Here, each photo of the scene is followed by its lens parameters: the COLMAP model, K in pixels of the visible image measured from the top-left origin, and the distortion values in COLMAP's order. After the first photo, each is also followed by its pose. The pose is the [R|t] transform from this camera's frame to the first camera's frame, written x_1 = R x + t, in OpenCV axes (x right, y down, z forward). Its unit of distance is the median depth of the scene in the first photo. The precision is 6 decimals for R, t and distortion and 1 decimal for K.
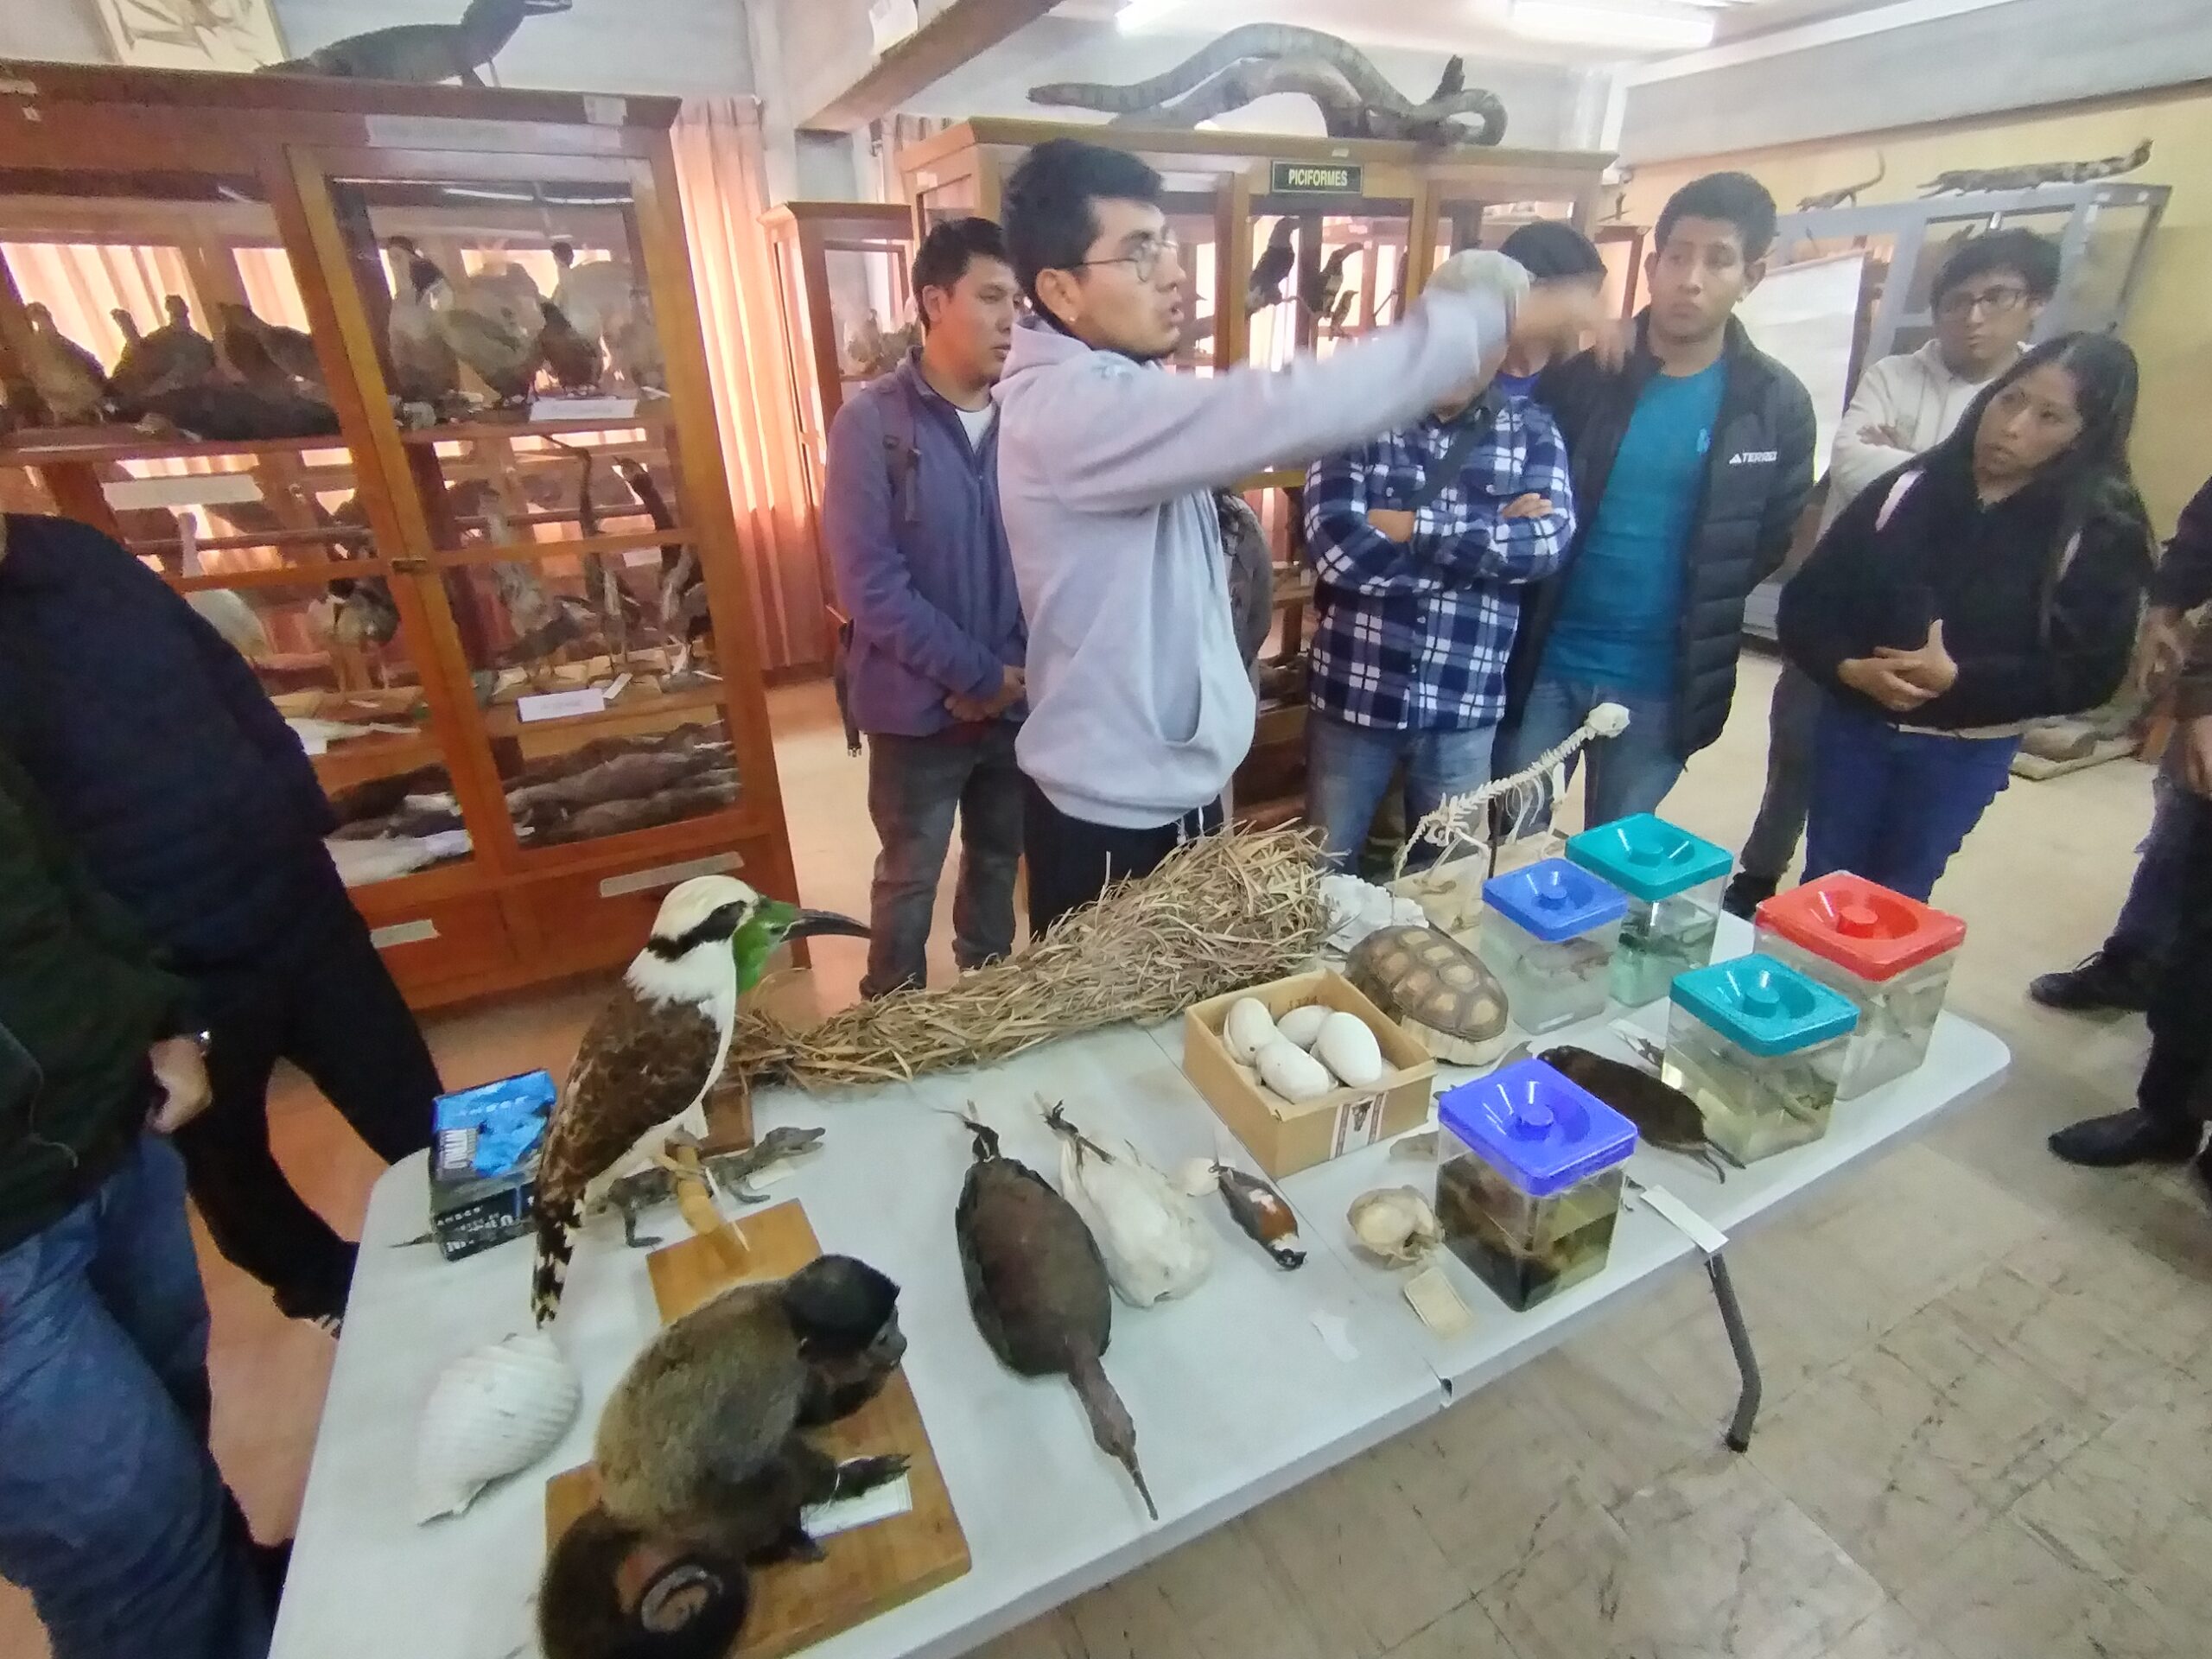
lens RADIAL K [[1068.6, 0, 1106.0], [0, 1068.6, 803.9], [0, 0, 1]] dist [-0.001050, 0.000441]
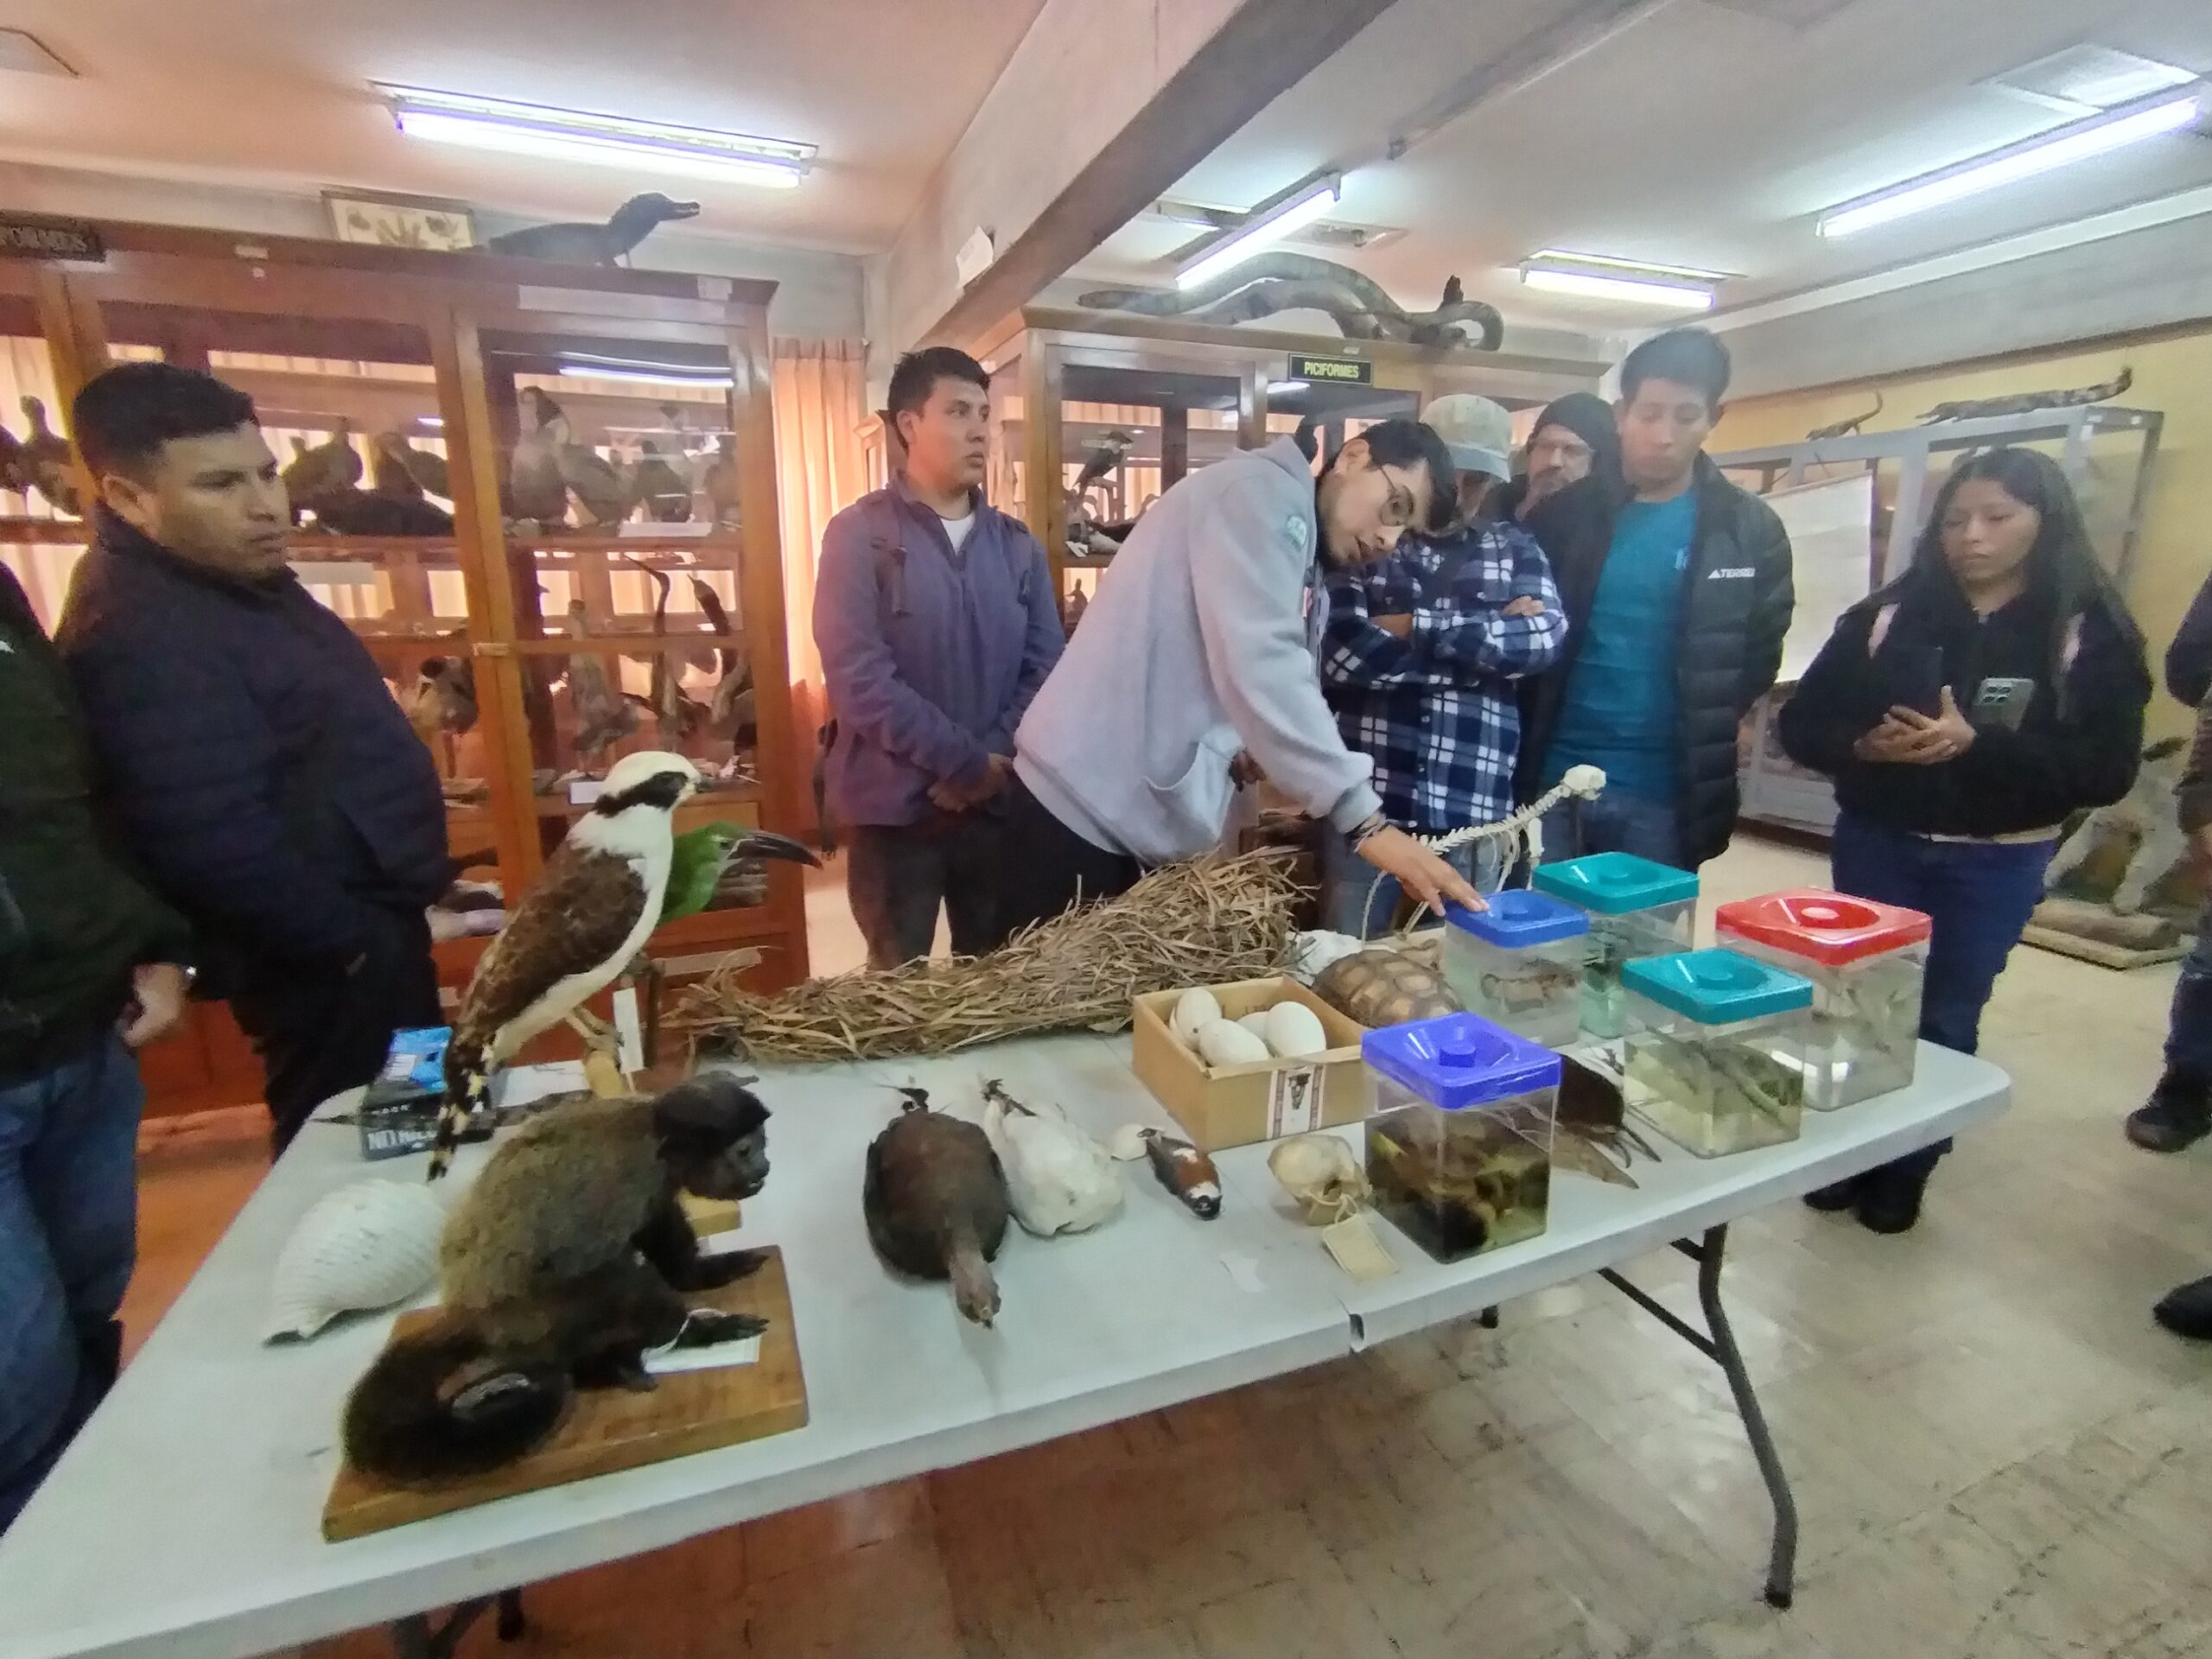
lens RADIAL K [[1063.1, 0, 1106.7], [0, 1063.1, 798.6], [0, 0, 1]] dist [0.000941, -0.000608]
pose [[0.996985, 0.034097, -0.069709, 0.104365], [-0.048884, 0.973611, -0.222917, 0.218248], [0.060268, 0.225652, 0.972342, -0.006897]]
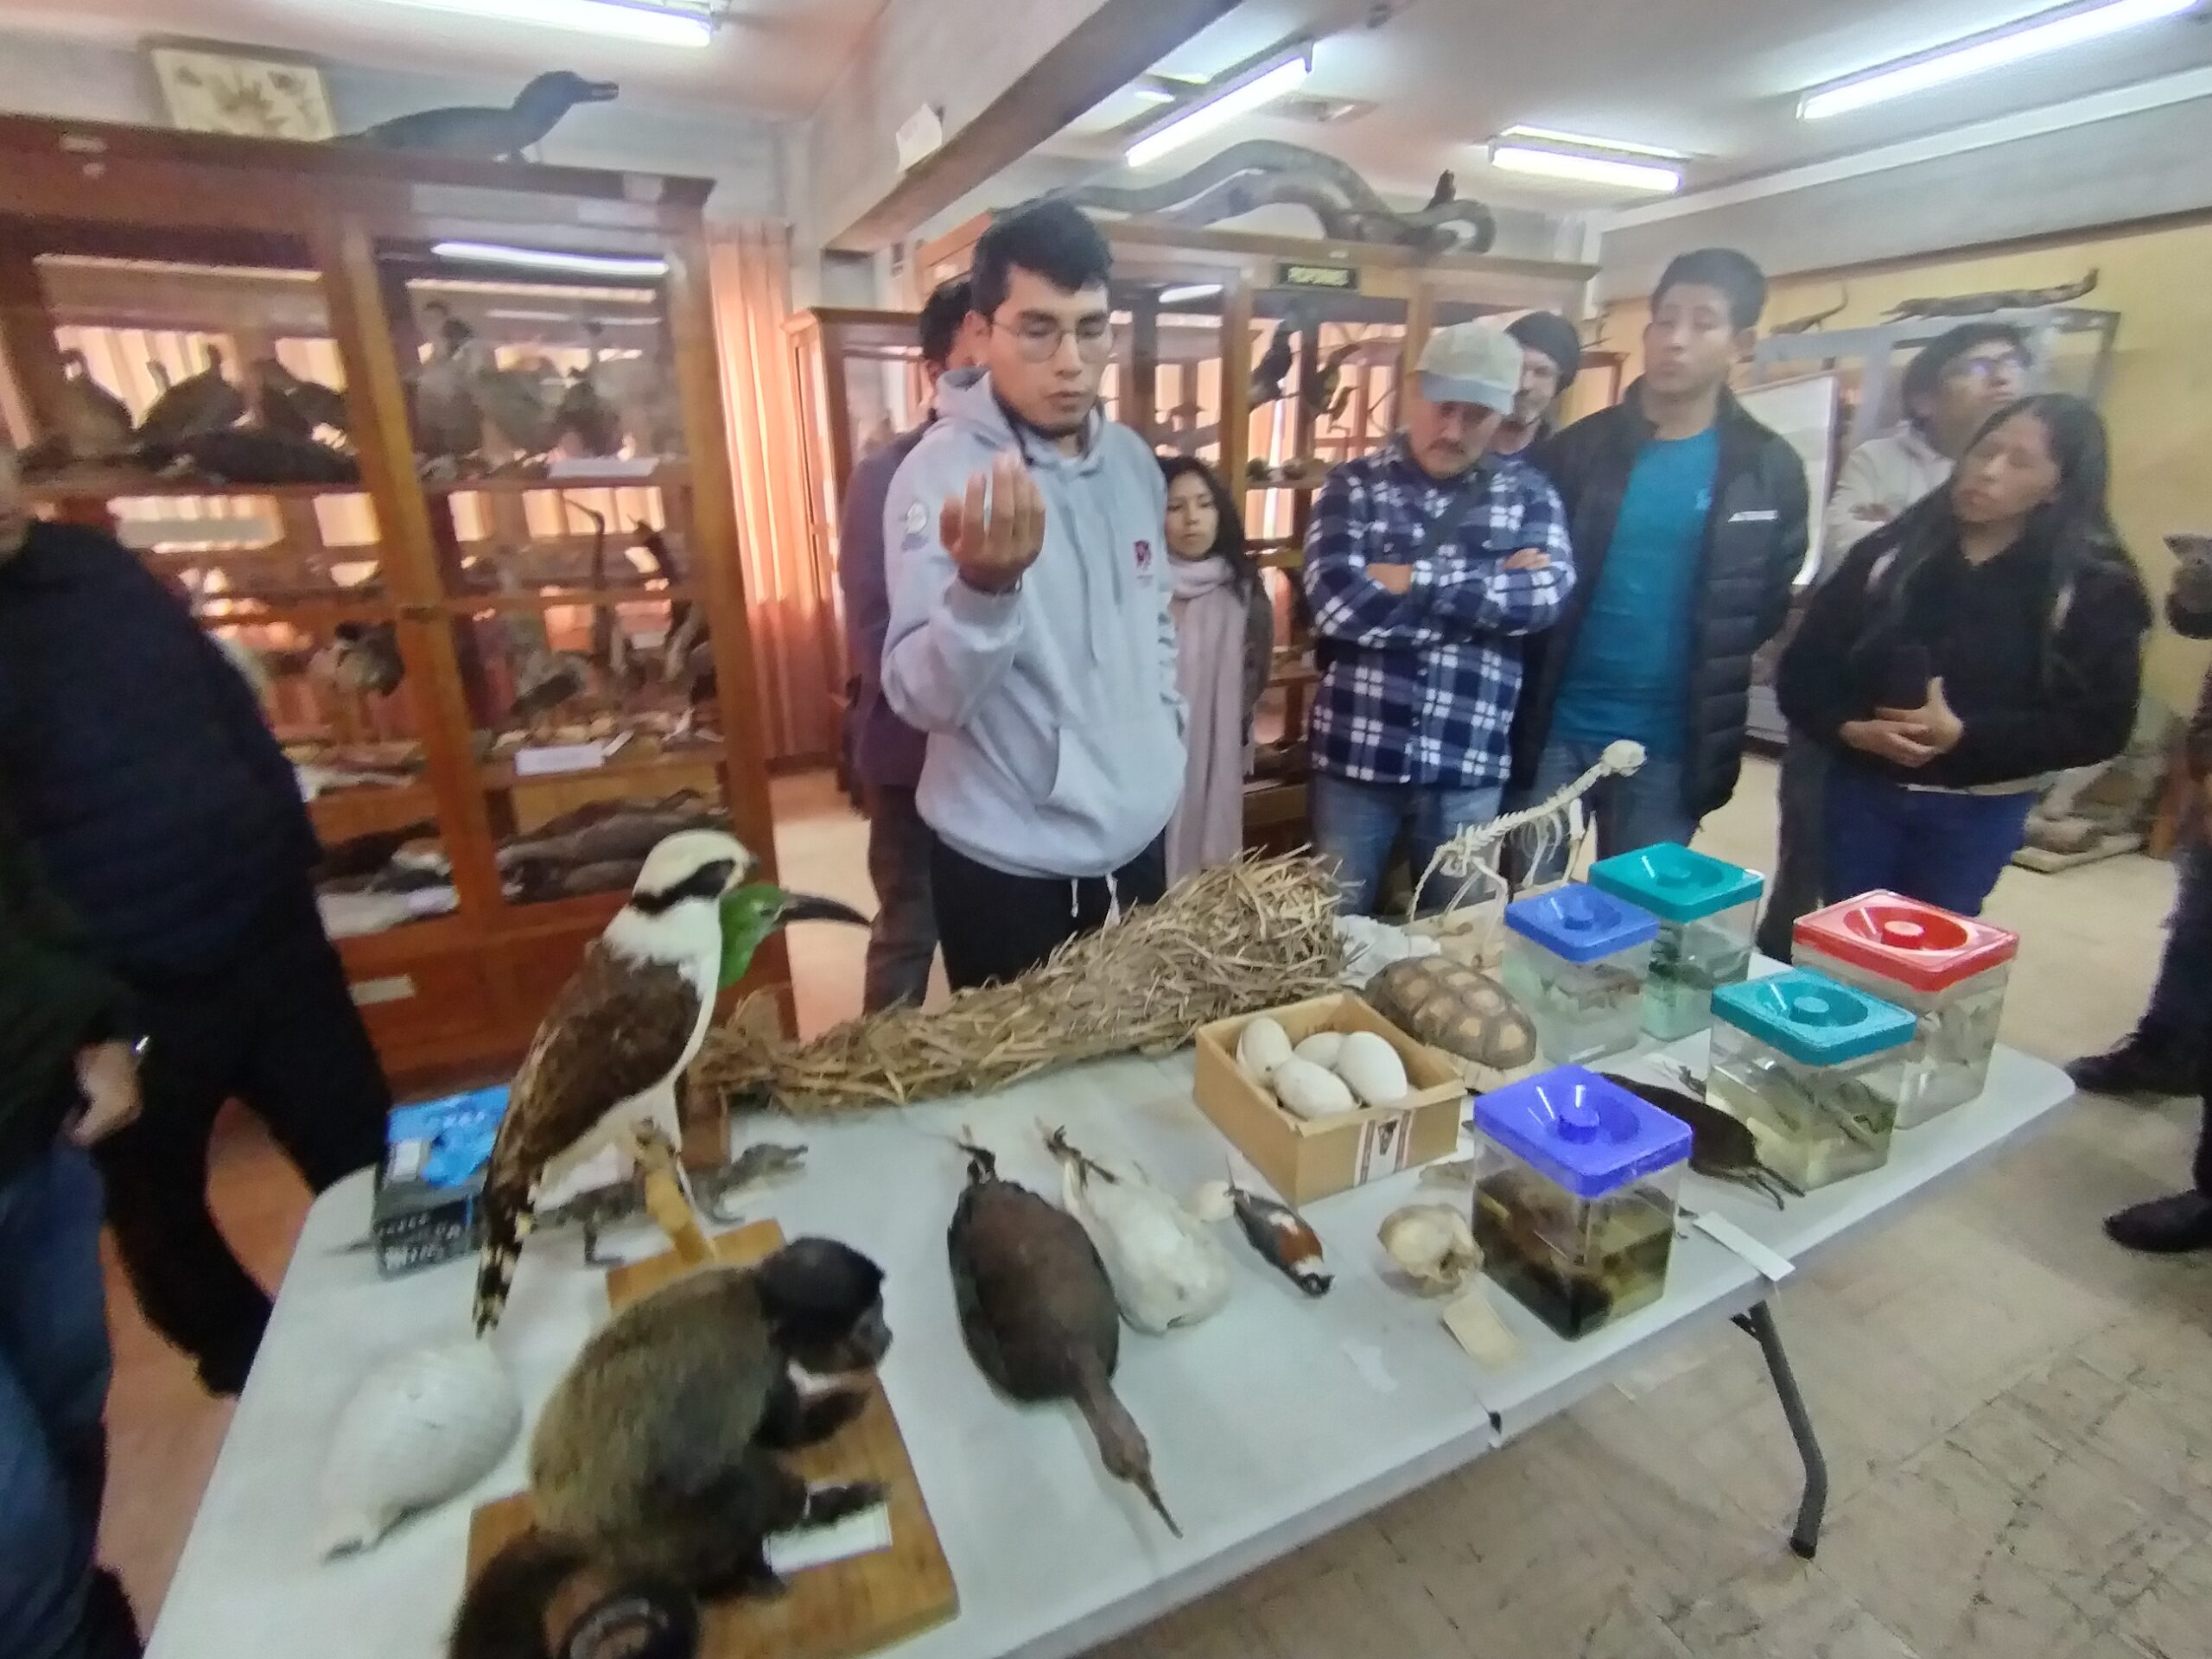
lens RADIAL K [[1063.1, 0, 1106.7], [0, 1063.1, 798.6], [0, 0, 1]] dist [0.000941, -0.000608]
pose [[0.999916, 0.012608, 0.003031, -0.009514], [-0.012167, 0.993065, -0.116931, 0.093862], [-0.004484, 0.116885, 0.993135, 0.040880]]
